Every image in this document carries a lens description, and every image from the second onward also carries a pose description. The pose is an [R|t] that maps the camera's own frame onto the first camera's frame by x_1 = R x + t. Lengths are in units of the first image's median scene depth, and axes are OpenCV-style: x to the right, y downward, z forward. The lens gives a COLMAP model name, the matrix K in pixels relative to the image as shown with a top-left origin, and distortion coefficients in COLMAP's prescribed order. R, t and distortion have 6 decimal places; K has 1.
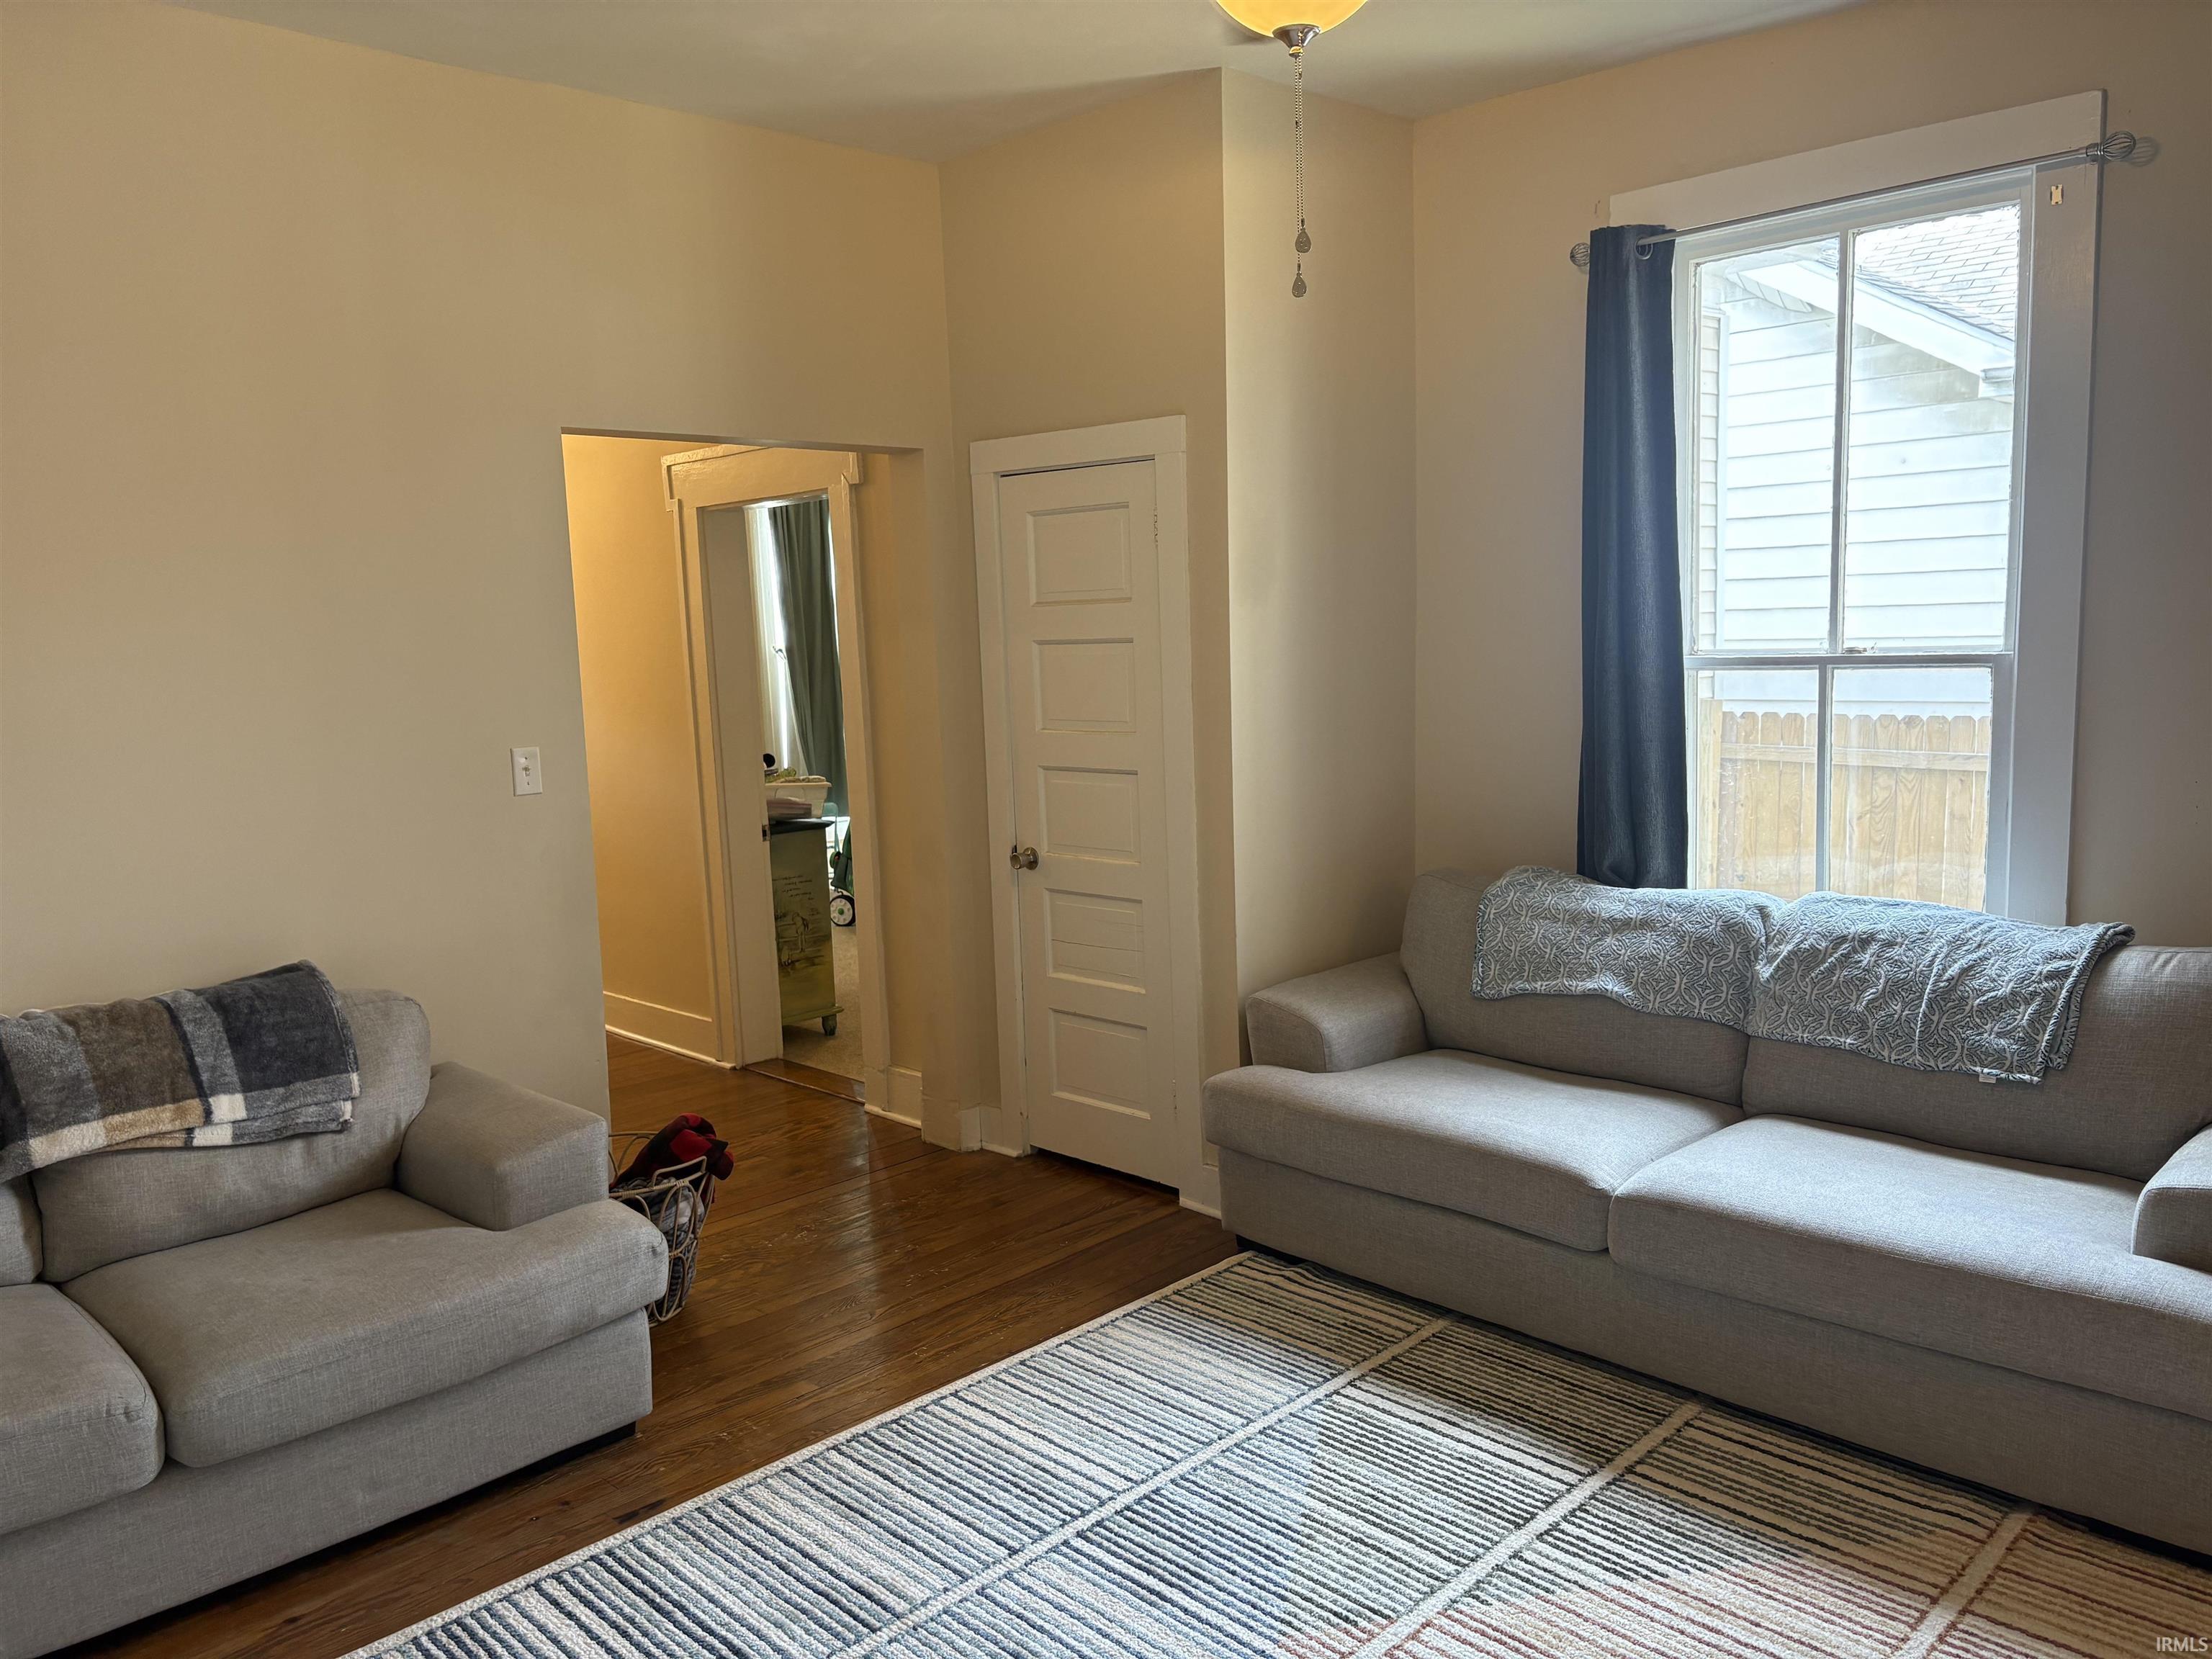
lens RADIAL K [[1677.3, 0, 1118.8], [0, 1677.3, 838.1], [0, 0, 1]] dist [0.026332, -0.008924]
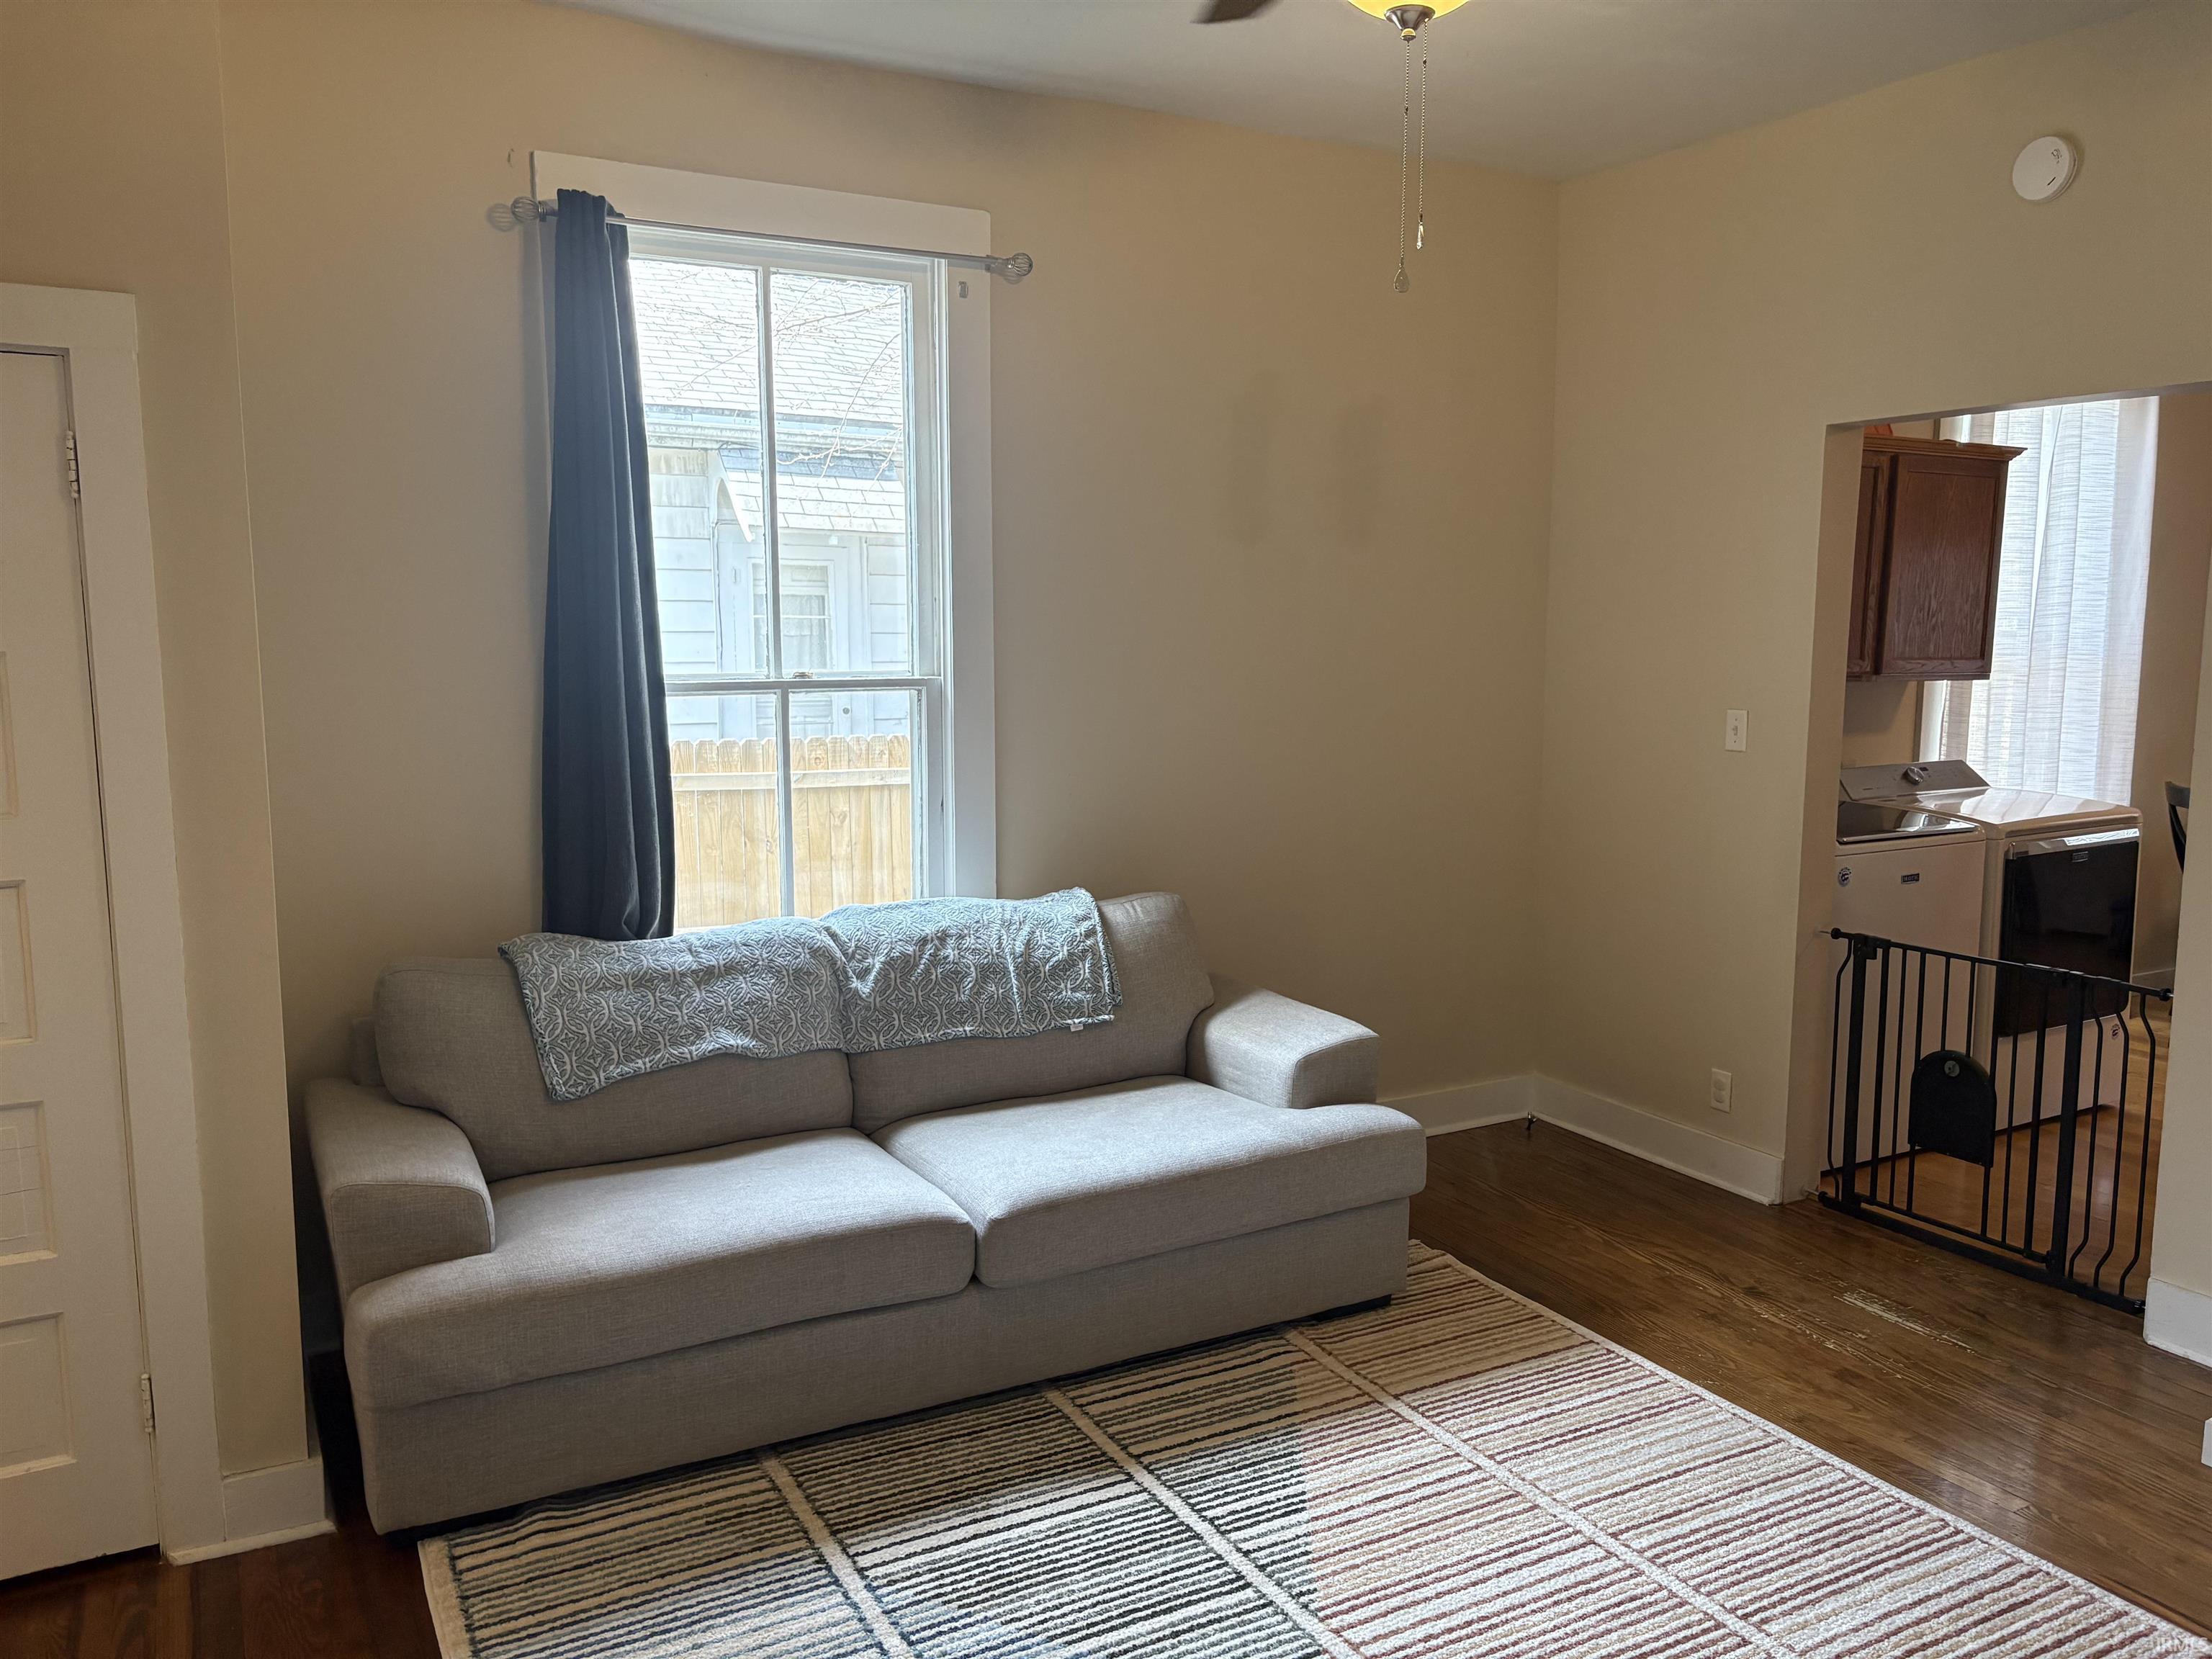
lens RADIAL K [[1677.3, 0, 1111.2], [0, 1677.3, 838.0], [0, 0, 1]] dist [0.026332, -0.008924]
pose [[0.279920, -0.092652, 0.955542, -0.563595], [0.126047, 0.990263, 0.059094, -0.053877], [-0.951713, 0.103902, 0.288873, 0.587217]]
